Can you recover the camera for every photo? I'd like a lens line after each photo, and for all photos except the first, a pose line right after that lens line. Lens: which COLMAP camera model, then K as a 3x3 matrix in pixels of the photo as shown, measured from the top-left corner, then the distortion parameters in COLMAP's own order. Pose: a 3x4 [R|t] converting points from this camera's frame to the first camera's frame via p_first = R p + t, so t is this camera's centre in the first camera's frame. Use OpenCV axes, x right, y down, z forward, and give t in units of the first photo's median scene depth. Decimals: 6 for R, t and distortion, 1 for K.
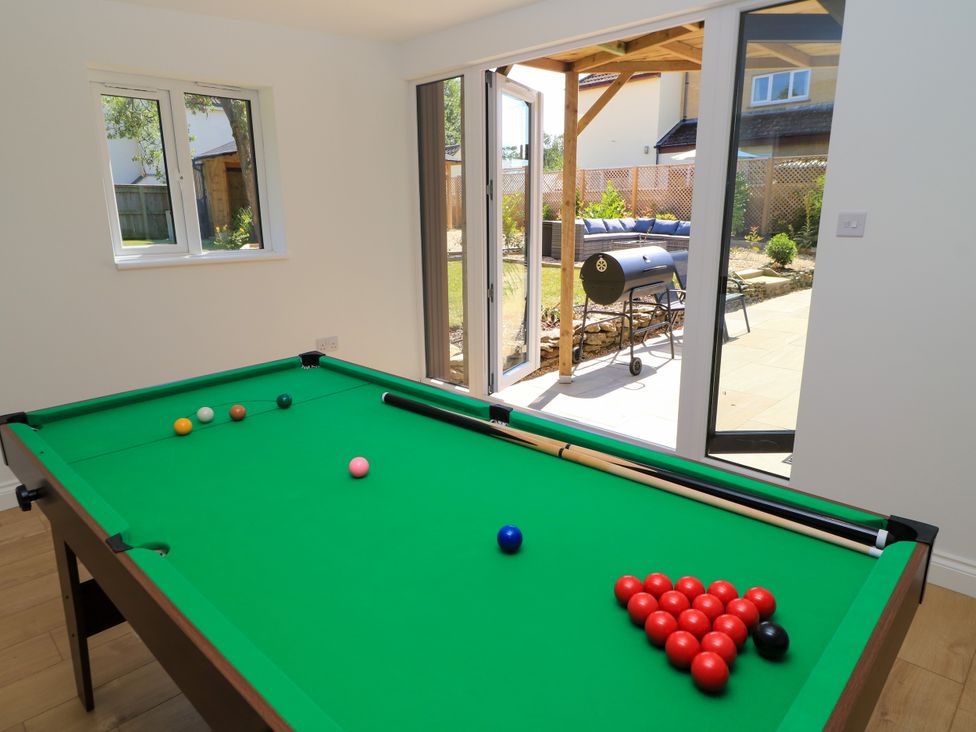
lens RADIAL K [[625.7, 0, 484.8], [0, 625.7, 364.4], [0, 0, 1]] dist [0.005428, -0.001632]
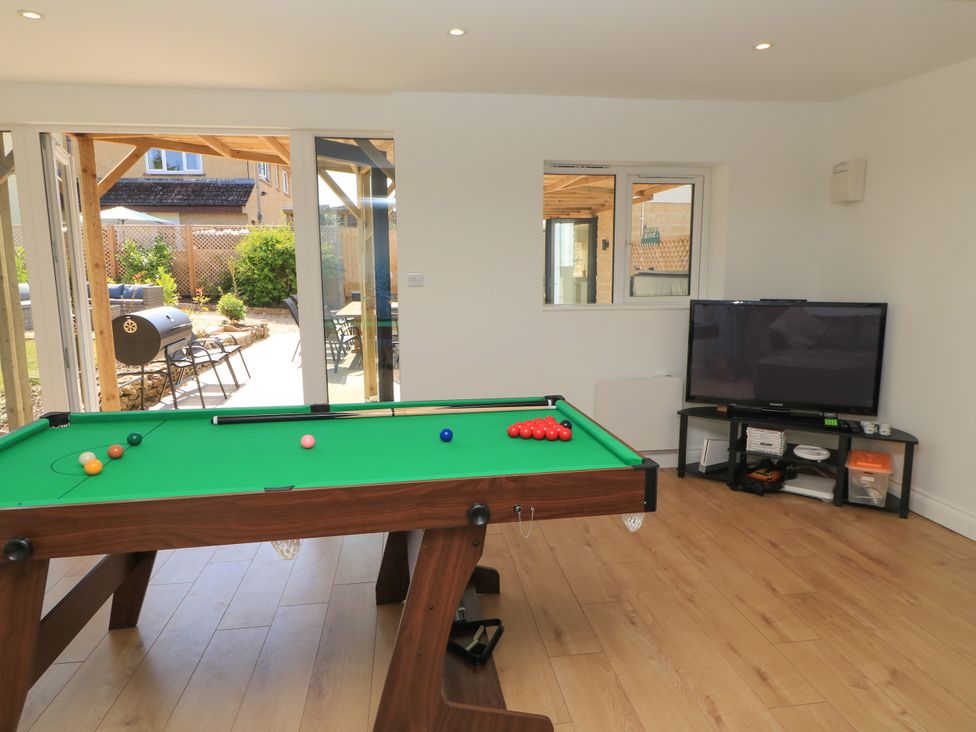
lens RADIAL K [[625.7, 0, 493.6], [0, 625.7, 363.4], [0, 0, 1]] dist [0.005428, -0.001632]
pose [[0.613211, -0.116489, 0.781283, -0.129557], [0.193594, 0.981065, -0.005671, 0.009311], [-0.765829, 0.154729, 0.624151, -0.032421]]
